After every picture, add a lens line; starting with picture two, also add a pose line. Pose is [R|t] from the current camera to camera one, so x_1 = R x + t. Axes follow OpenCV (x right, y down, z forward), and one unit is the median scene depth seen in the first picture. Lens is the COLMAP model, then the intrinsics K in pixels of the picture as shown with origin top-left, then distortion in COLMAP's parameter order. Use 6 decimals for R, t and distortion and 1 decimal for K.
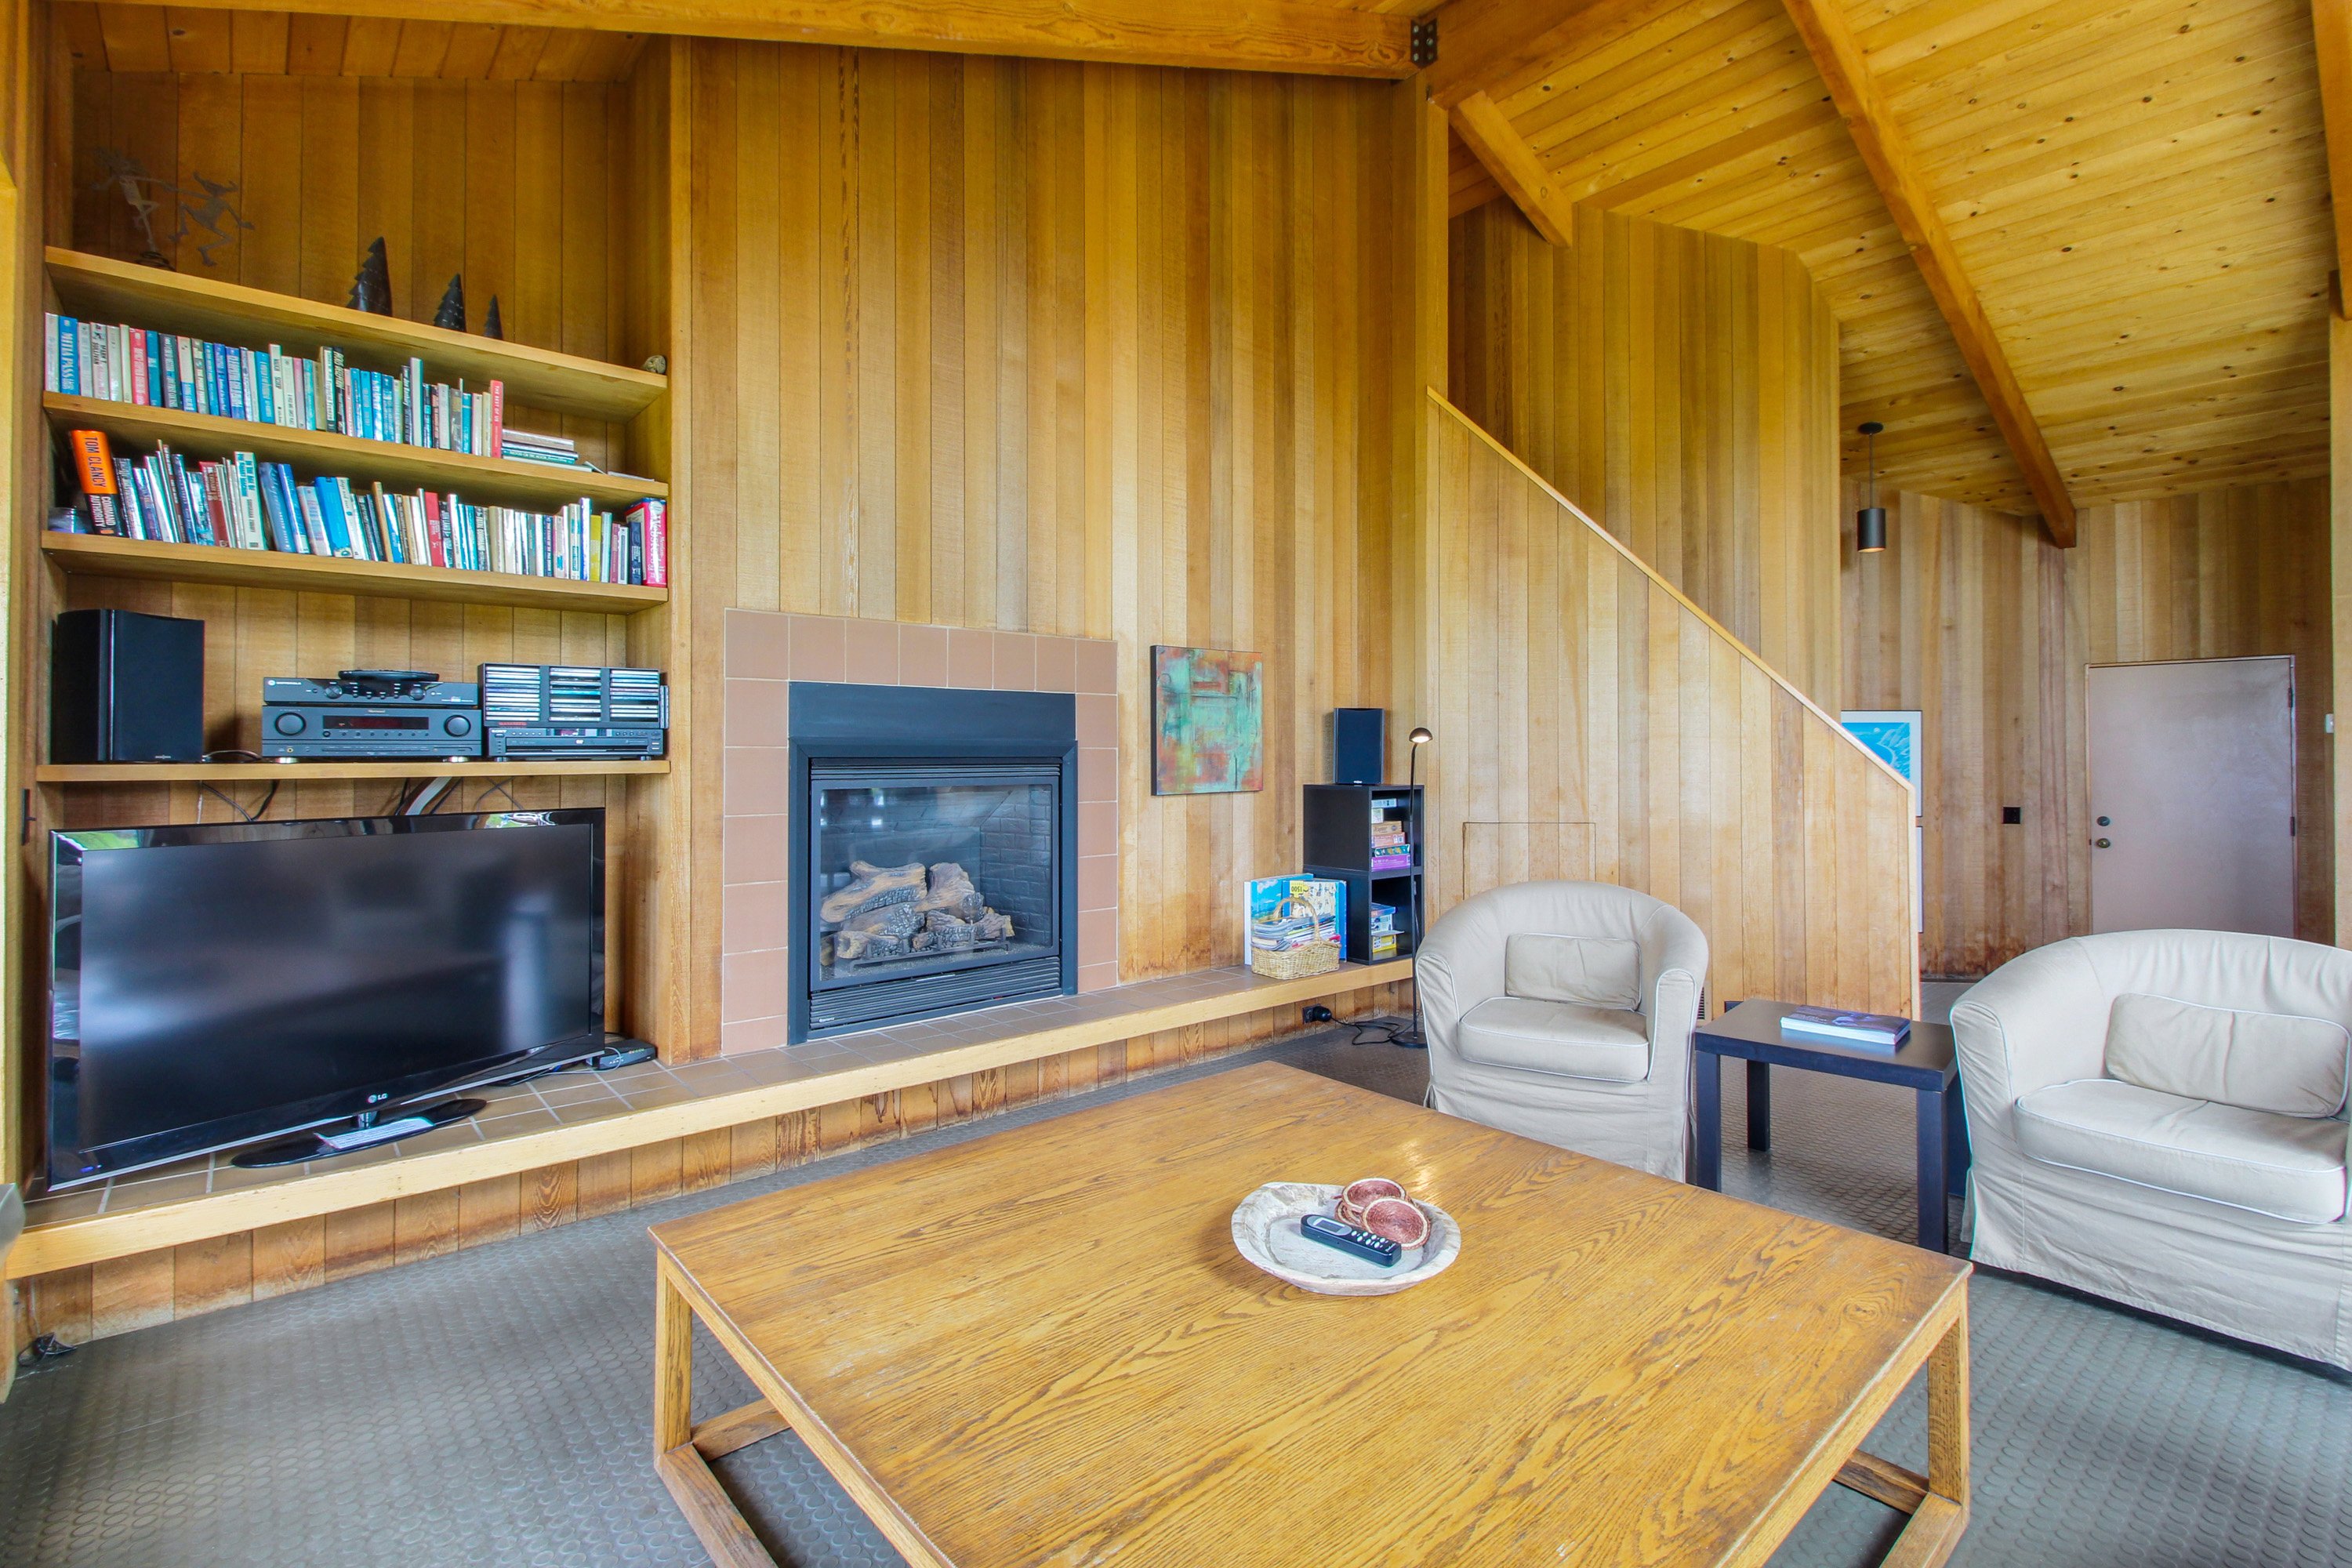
lens RADIAL K [[1081.2, 0, 1180.9], [0, 1081.2, 737.2], [0, 0, 1]] dist [0.017772, -0.012314]
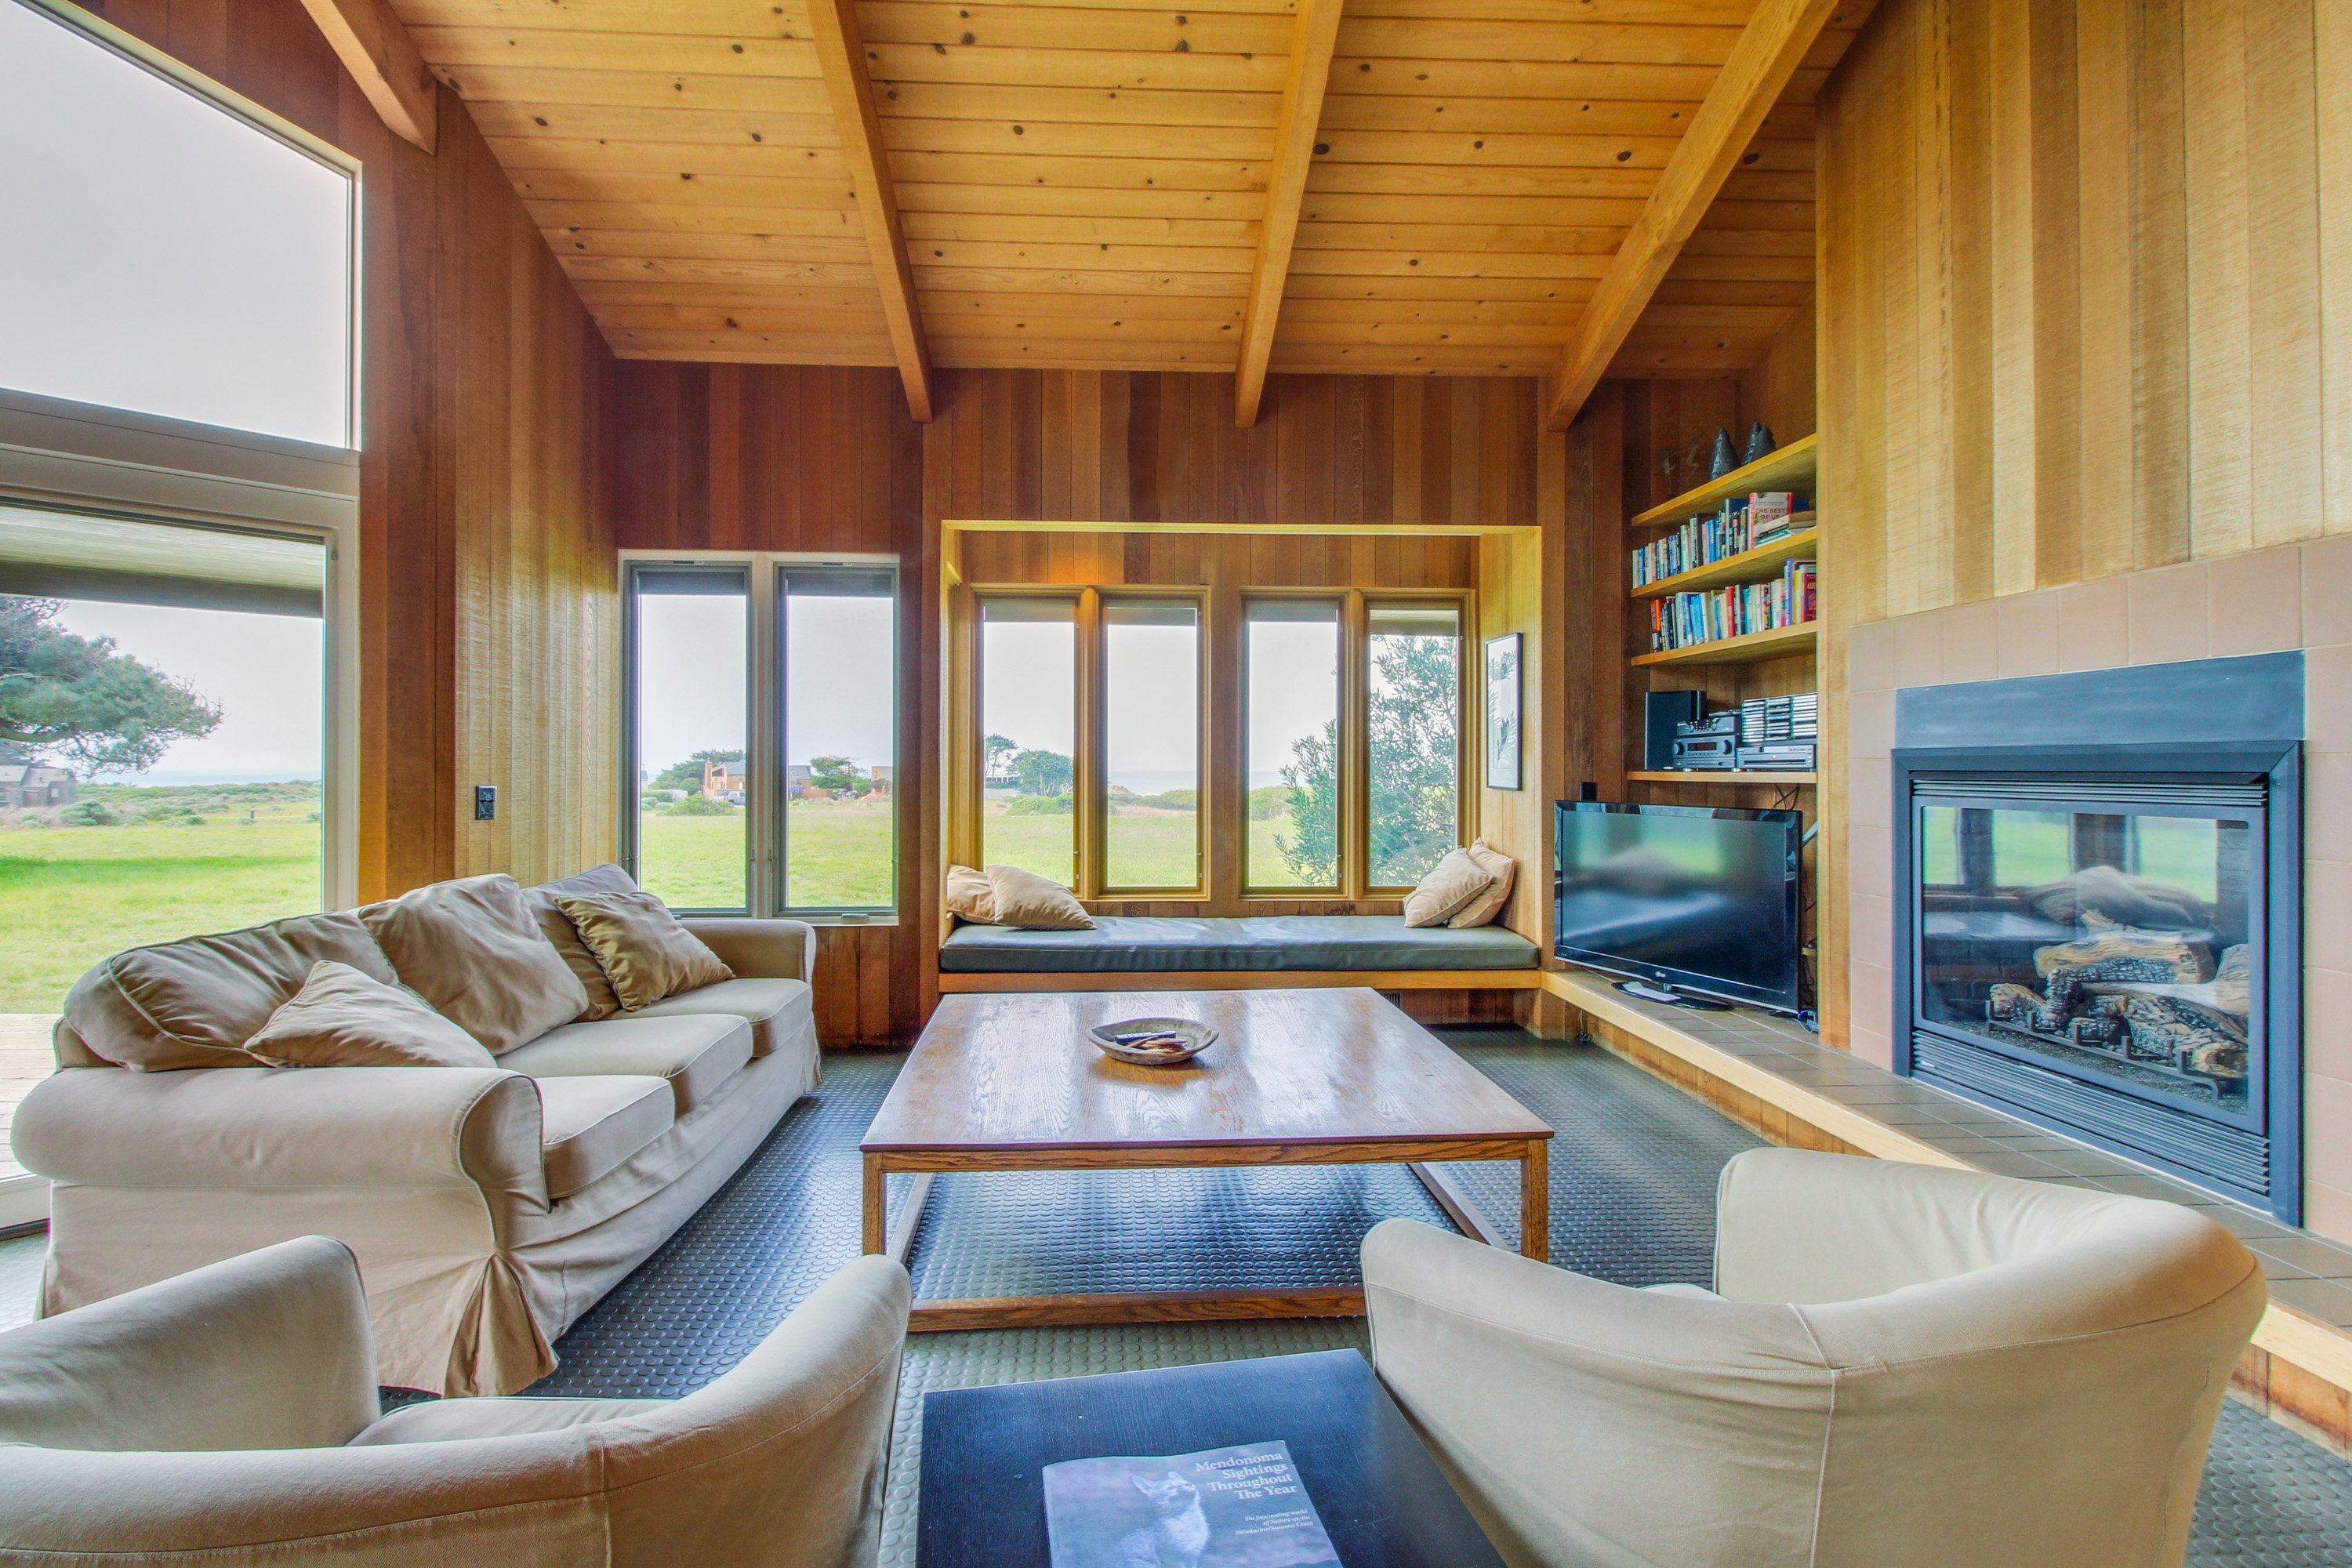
lens RADIAL K [[1081.2, 0, 1161.8], [0, 1081.2, 760.2], [0, 0, 1]] dist [0.017772, -0.012314]
pose [[-0.610383, -0.004157, -0.792095, 0.871347], [0.012398, 0.999814, -0.014801, 0.017996], [0.792009, -0.018854, -0.610218, 1.190997]]
